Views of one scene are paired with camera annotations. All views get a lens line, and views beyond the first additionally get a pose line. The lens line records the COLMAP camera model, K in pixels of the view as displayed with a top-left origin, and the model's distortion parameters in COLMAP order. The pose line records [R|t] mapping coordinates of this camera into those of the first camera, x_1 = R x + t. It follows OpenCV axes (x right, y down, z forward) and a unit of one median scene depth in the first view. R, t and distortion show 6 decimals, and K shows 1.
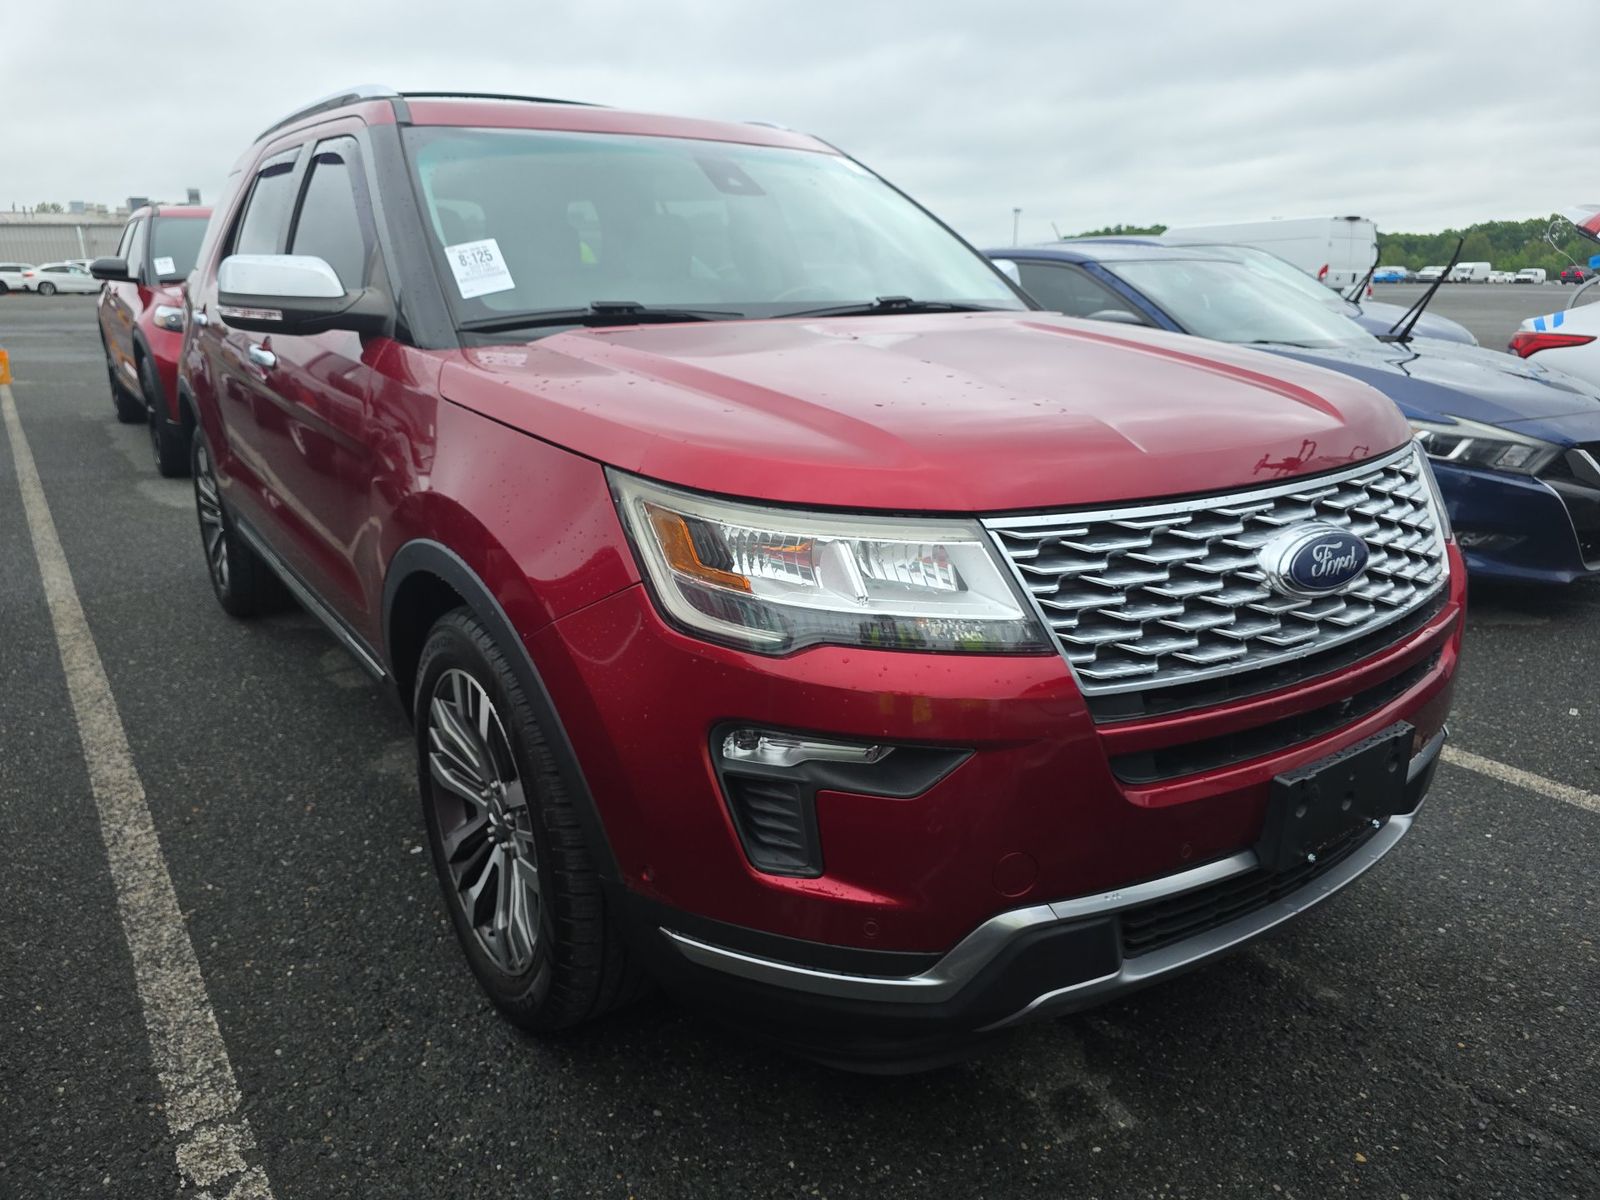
lens RADIAL K [[1100.1, 0, 792.0], [0, 1100.1, 595.2], [0, 0, 1]] dist [0.041024, -0.040663]
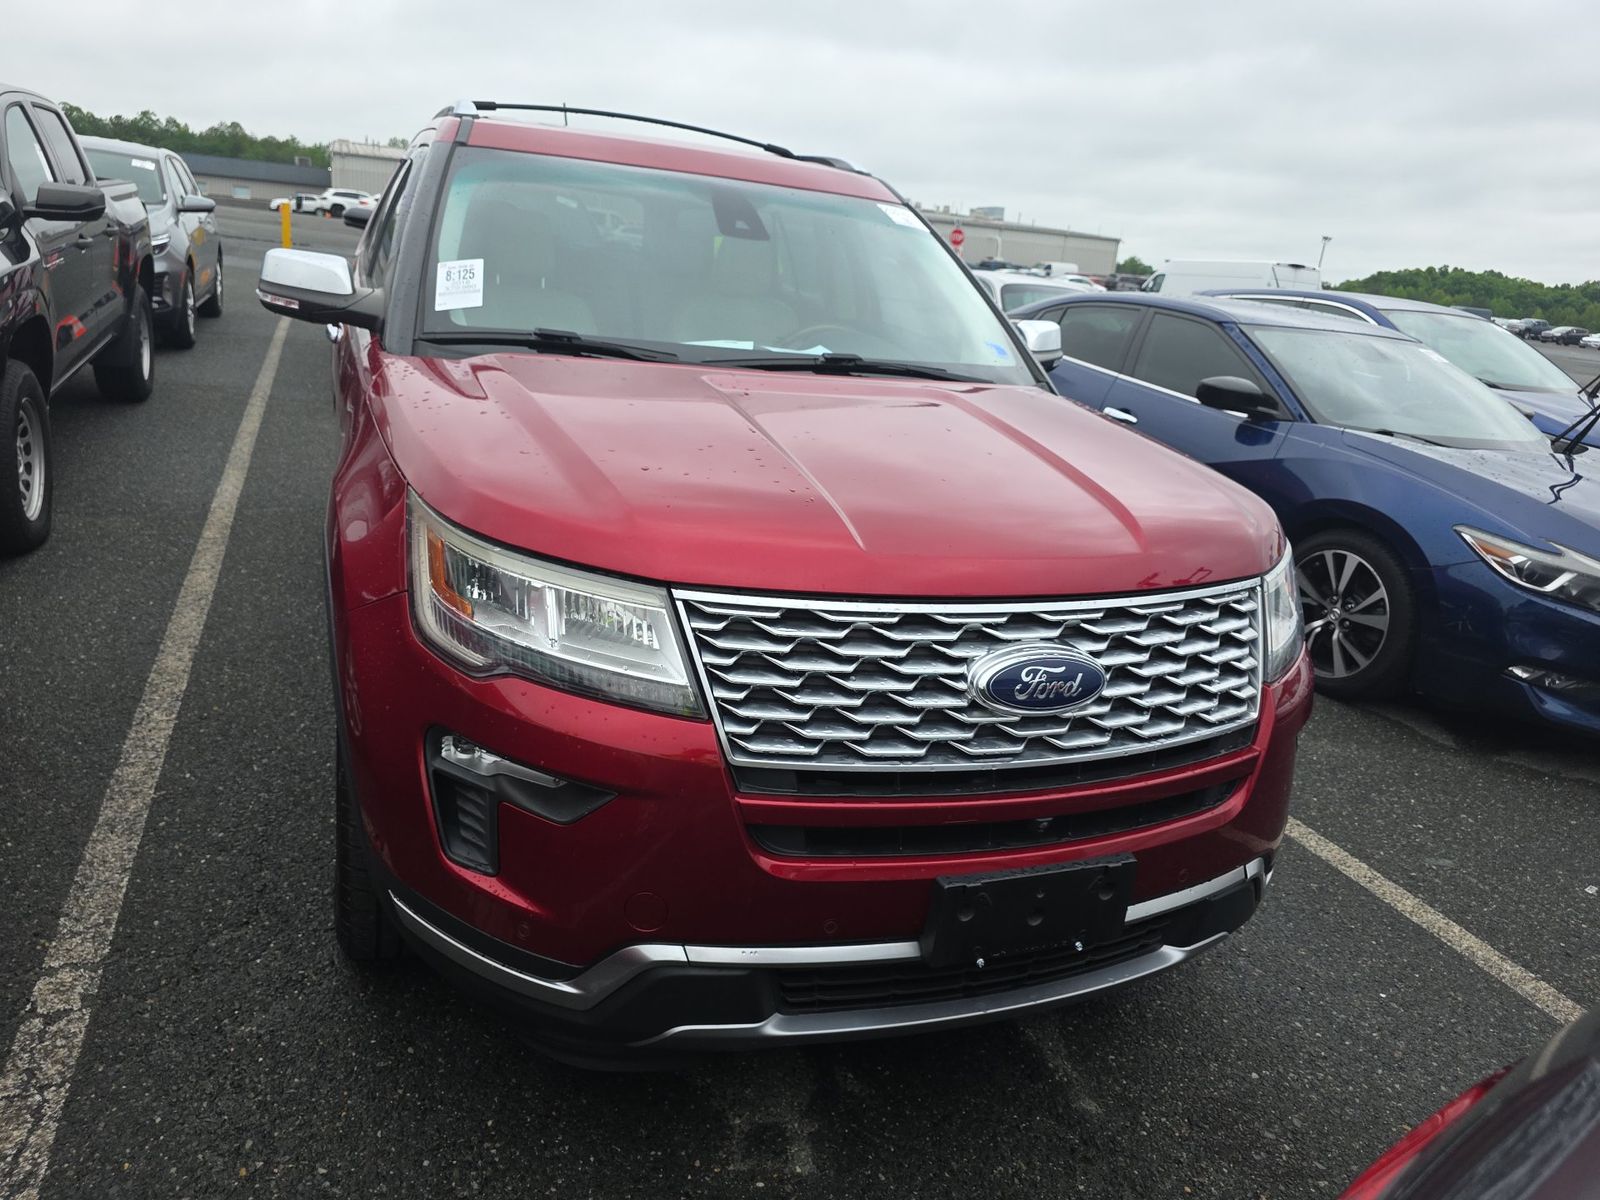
lens RADIAL K [[1100.1, 0, 798.3], [0, 1100.1, 592.7], [0, 0, 1]] dist [0.041024, -0.040663]
pose [[0.966295, 0.170300, -0.193060, 0.361502], [-0.168928, 0.985344, 0.023668, -0.080352], [0.194261, 0.009743, 0.980901, -0.039049]]
